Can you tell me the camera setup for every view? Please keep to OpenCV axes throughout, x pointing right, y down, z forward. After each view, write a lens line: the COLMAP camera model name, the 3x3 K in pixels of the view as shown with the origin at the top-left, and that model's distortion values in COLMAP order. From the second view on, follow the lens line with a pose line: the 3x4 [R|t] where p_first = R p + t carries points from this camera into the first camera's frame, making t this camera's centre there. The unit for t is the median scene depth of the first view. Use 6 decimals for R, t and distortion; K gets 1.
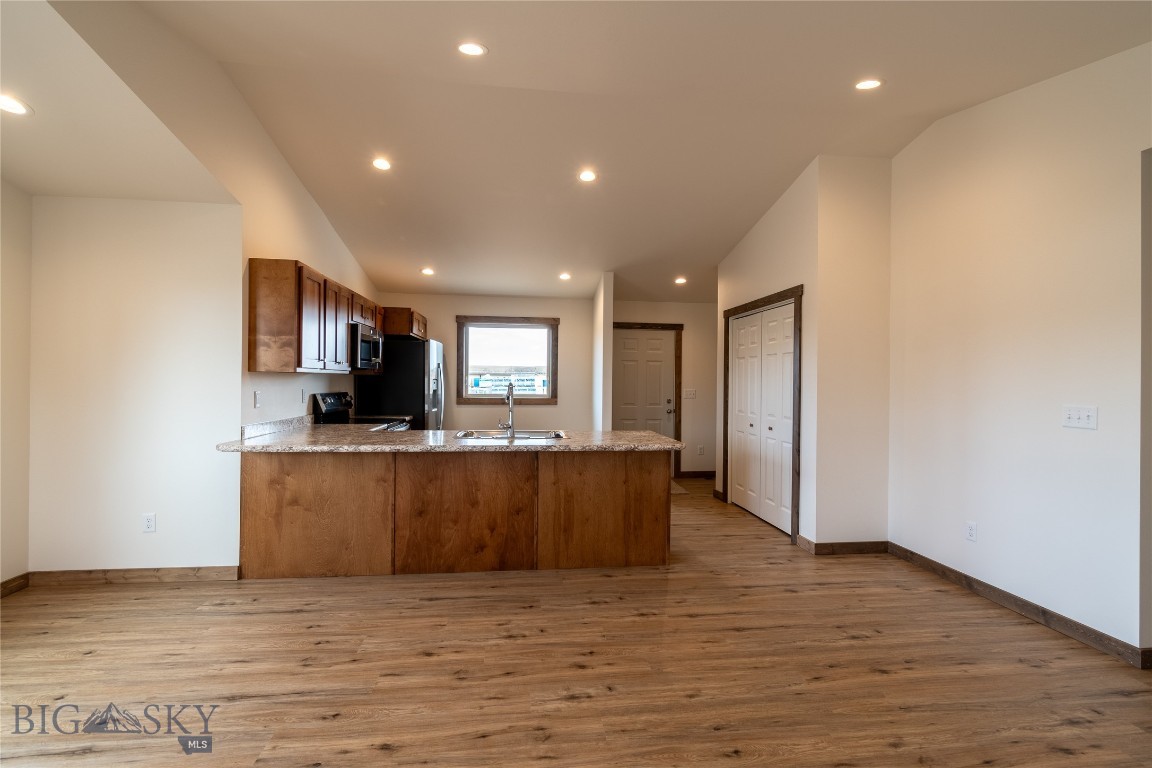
lens RADIAL K [[514.4, 0, 579.3], [0, 514.4, 378.7], [0, 0, 1]] dist [0.000375, -0.000459]
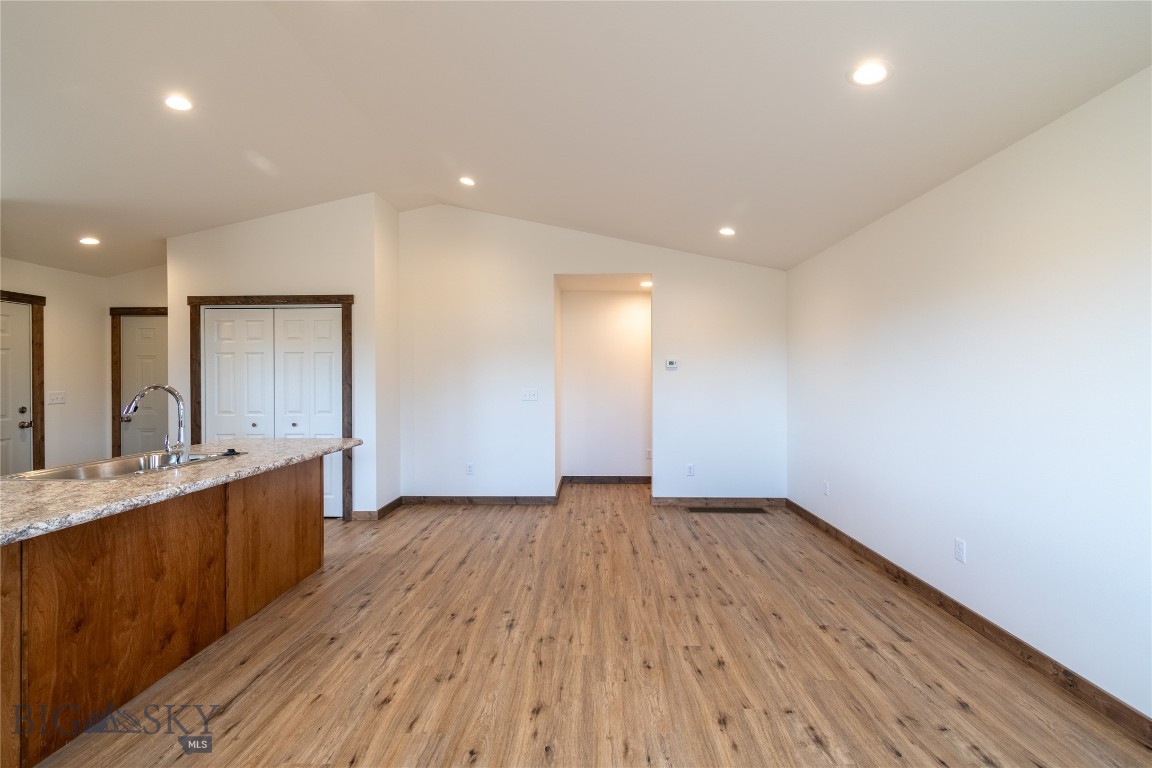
lens RADIAL K [[514.4, 0, 579.3], [0, 514.4, 378.7], [0, 0, 1]] dist [0.000375, -0.000459]
pose [[0.149915, -0.010357, 0.988645, -0.794017], [0.000169, 0.999945, 0.010449, -0.007490], [-0.988699, -0.001400, 0.149909, 0.404743]]
